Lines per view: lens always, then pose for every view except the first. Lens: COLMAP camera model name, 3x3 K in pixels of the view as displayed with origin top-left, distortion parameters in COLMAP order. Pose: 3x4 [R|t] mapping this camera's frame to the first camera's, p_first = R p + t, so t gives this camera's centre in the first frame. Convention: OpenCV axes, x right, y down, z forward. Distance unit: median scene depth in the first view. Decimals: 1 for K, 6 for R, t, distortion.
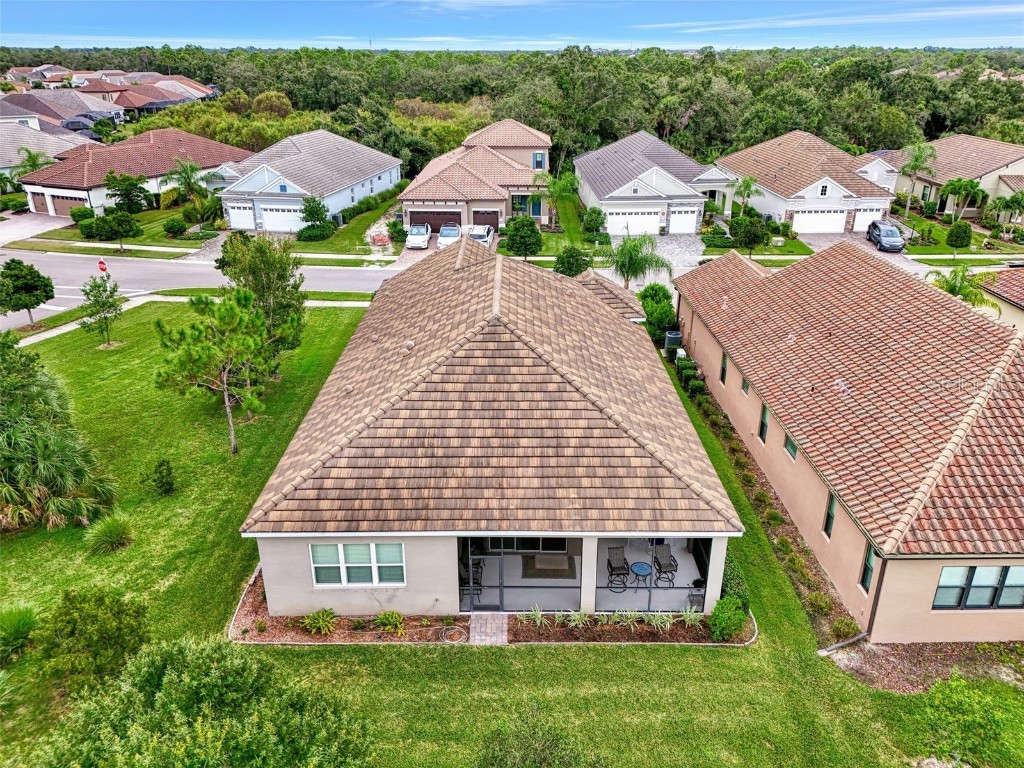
lens RADIAL K [[745.1, 0, 512.0], [0, 745.1, 384.0], [0, 0, 1]] dist [0.055576, -0.050257]
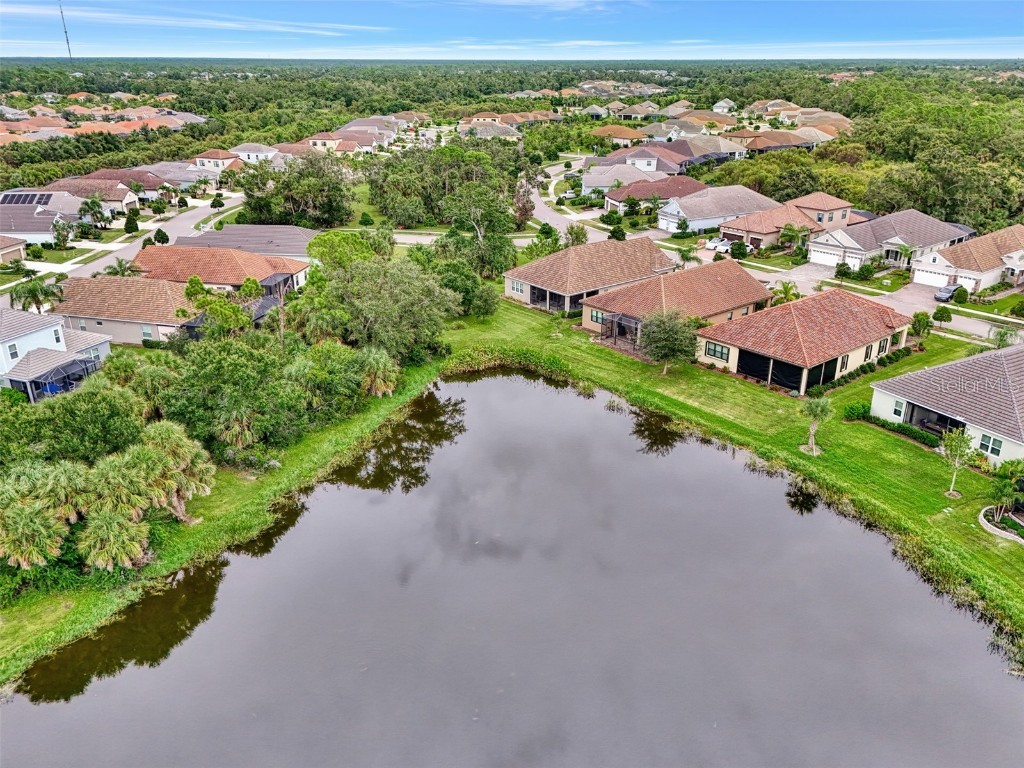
lens RADIAL K [[745.1, 0, 512.0], [0, 745.1, 384.0], [0, 0, 1]] dist [0.055576, -0.050257]
pose [[0.613806, 0.306110, -0.727694, 1.091918], [-0.316525, 0.939858, 0.128371, 0.069390], [0.723224, 0.151539, 0.673782, -0.686037]]
